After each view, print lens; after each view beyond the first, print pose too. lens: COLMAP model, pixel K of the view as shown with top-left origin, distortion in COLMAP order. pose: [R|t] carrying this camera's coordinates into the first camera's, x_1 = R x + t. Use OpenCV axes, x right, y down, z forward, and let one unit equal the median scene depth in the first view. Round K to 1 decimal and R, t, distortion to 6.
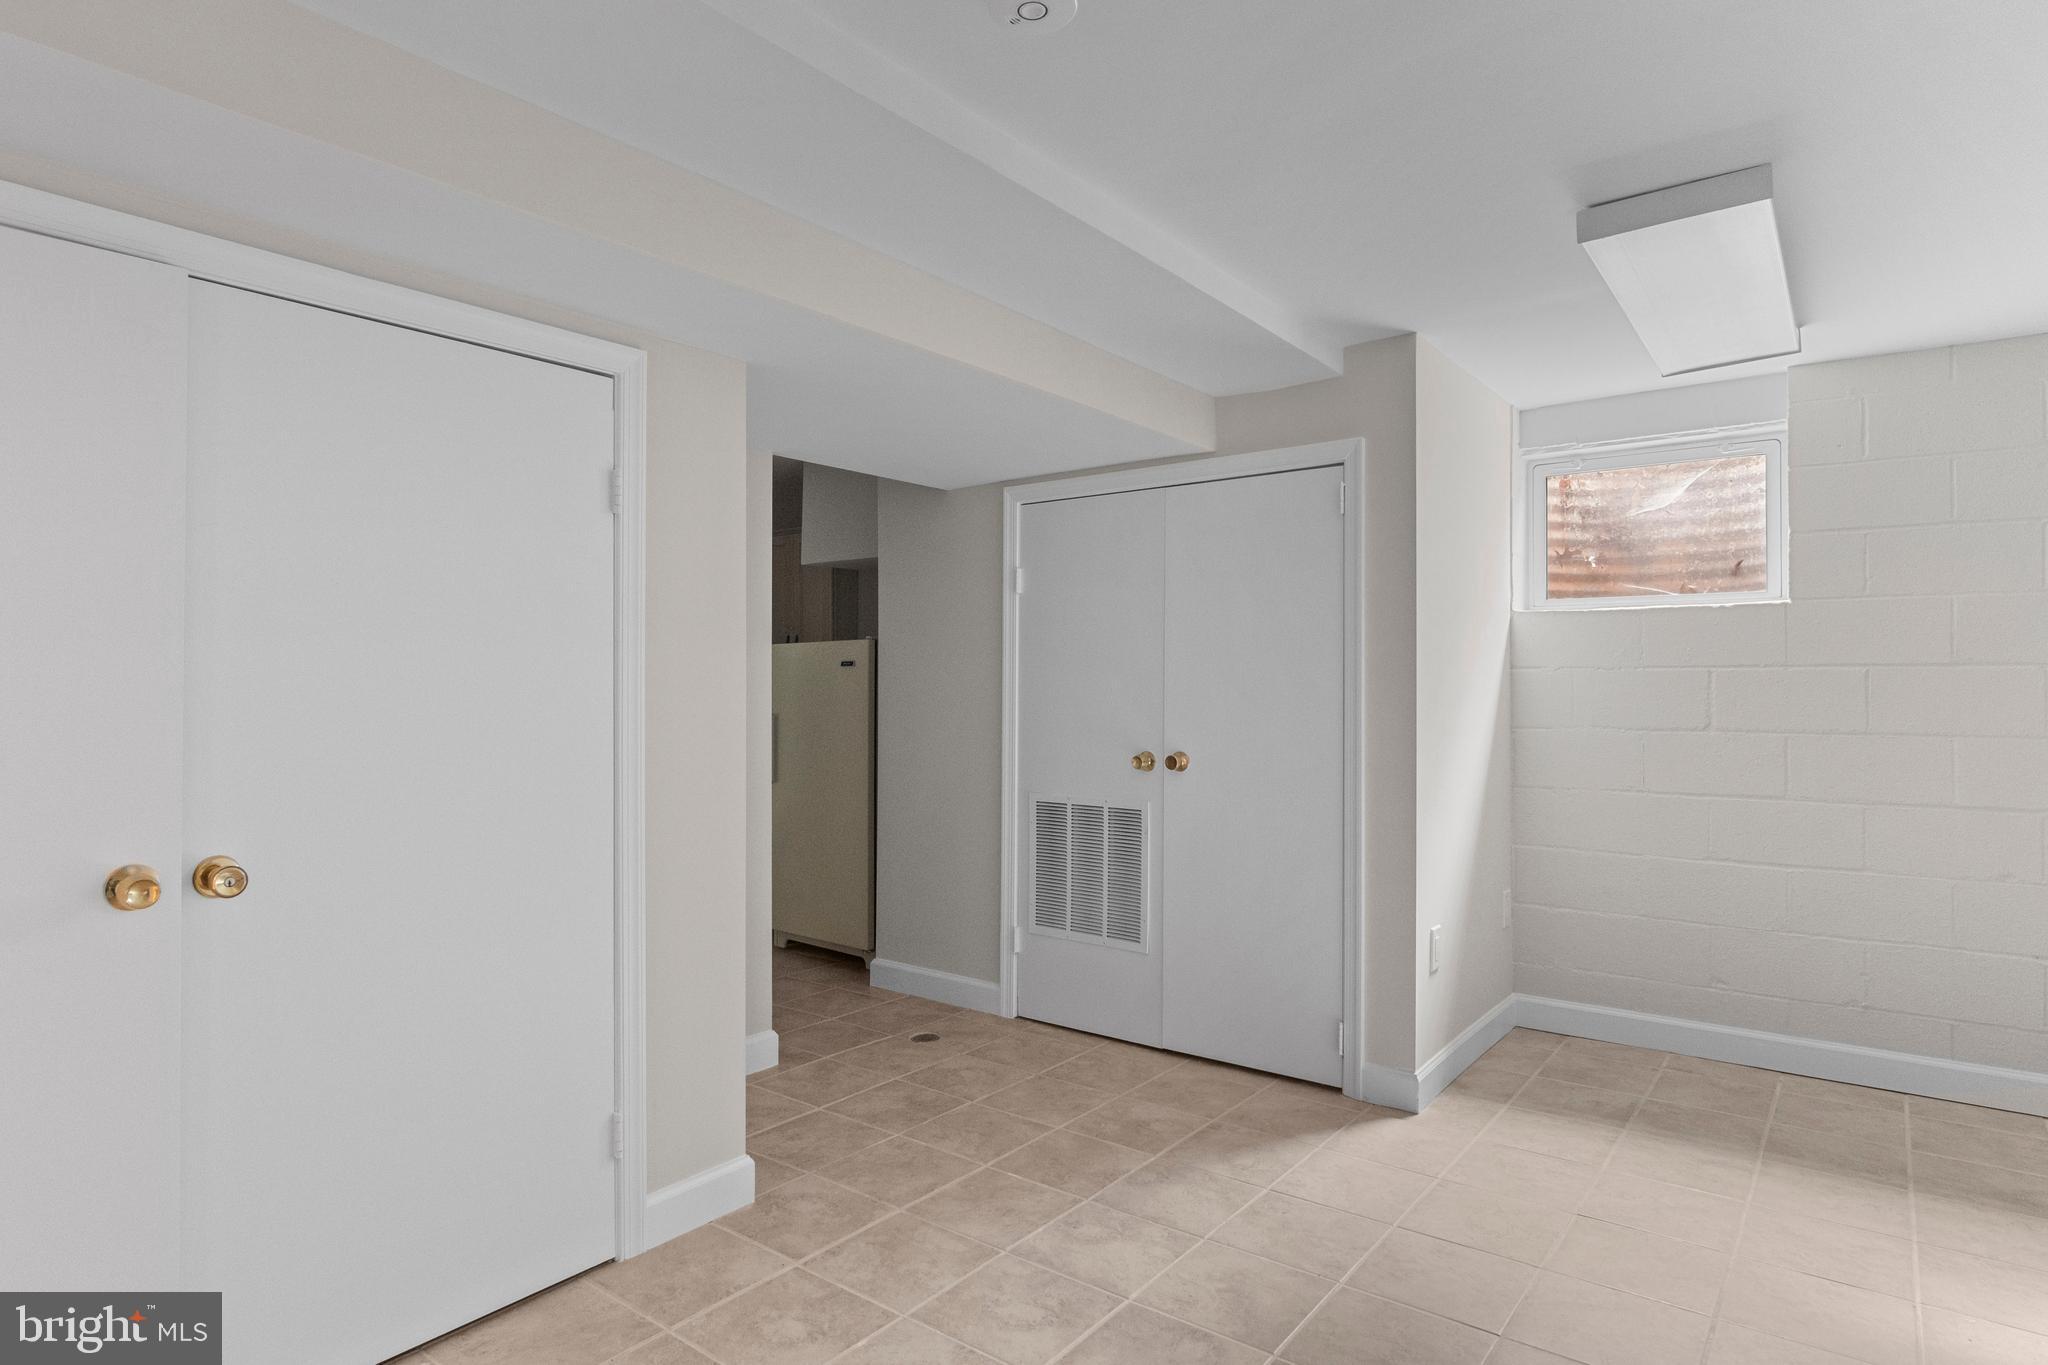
lens RADIAL K [[1107.5, 0, 1020.6], [0, 1107.5, 681.8], [0, 0, 1]] dist [-0.015746, 0.005219]
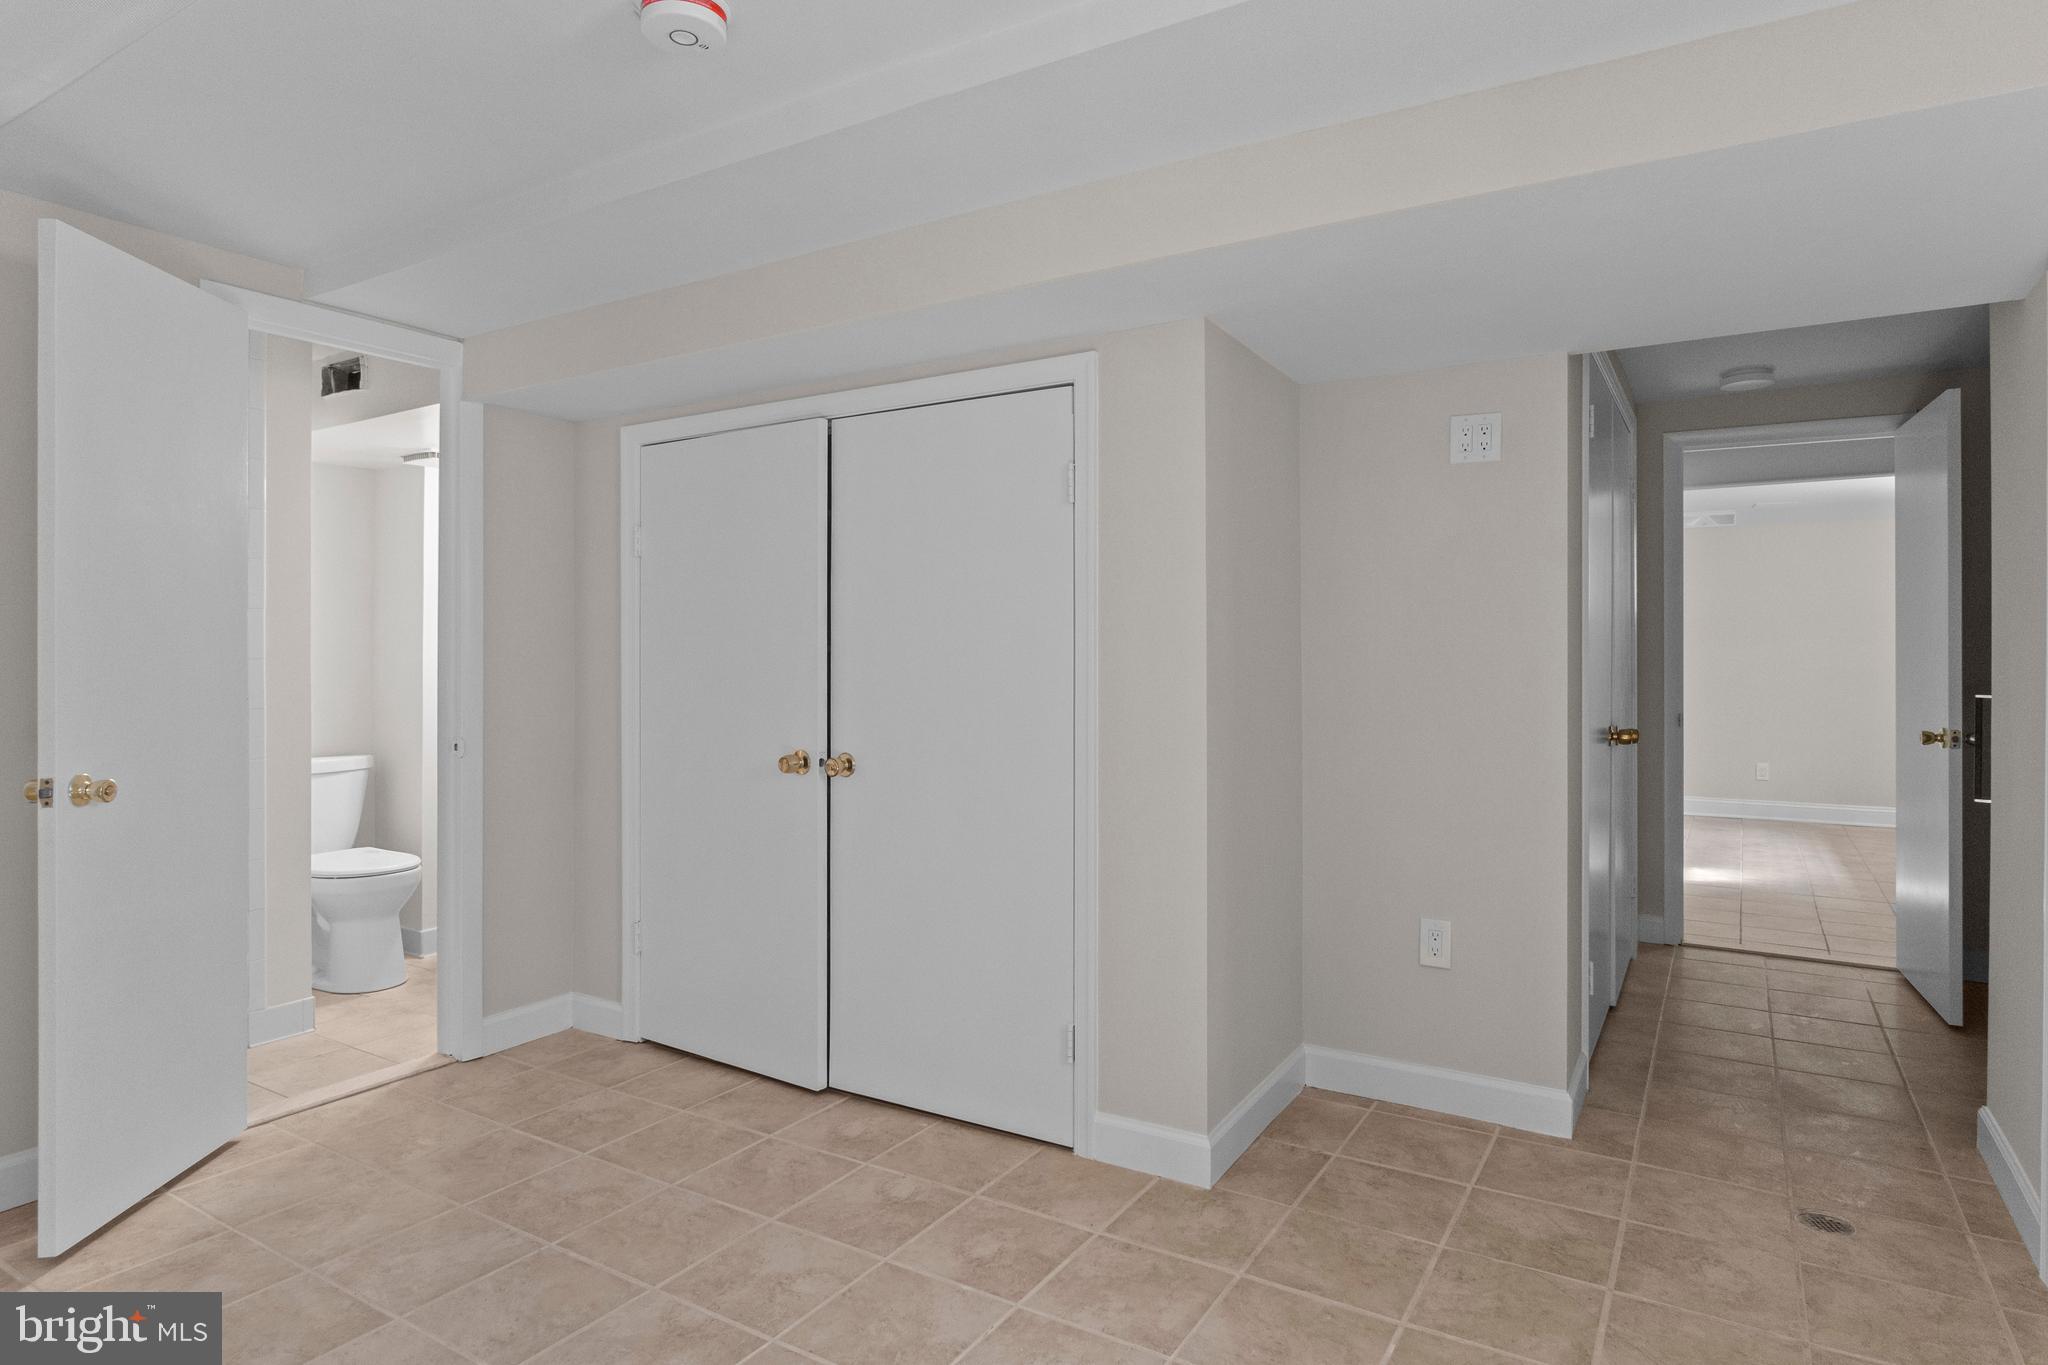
lens RADIAL K [[1107.5, 0, 1031.2], [0, 1107.5, 675.8], [0, 0, 1]] dist [-0.015746, 0.005219]
pose [[0.129098, 0.013895, -0.991534, 0.765102], [0.004375, 0.999884, 0.014582, 0.010748], [0.991622, -0.006220, 0.129023, 0.809368]]
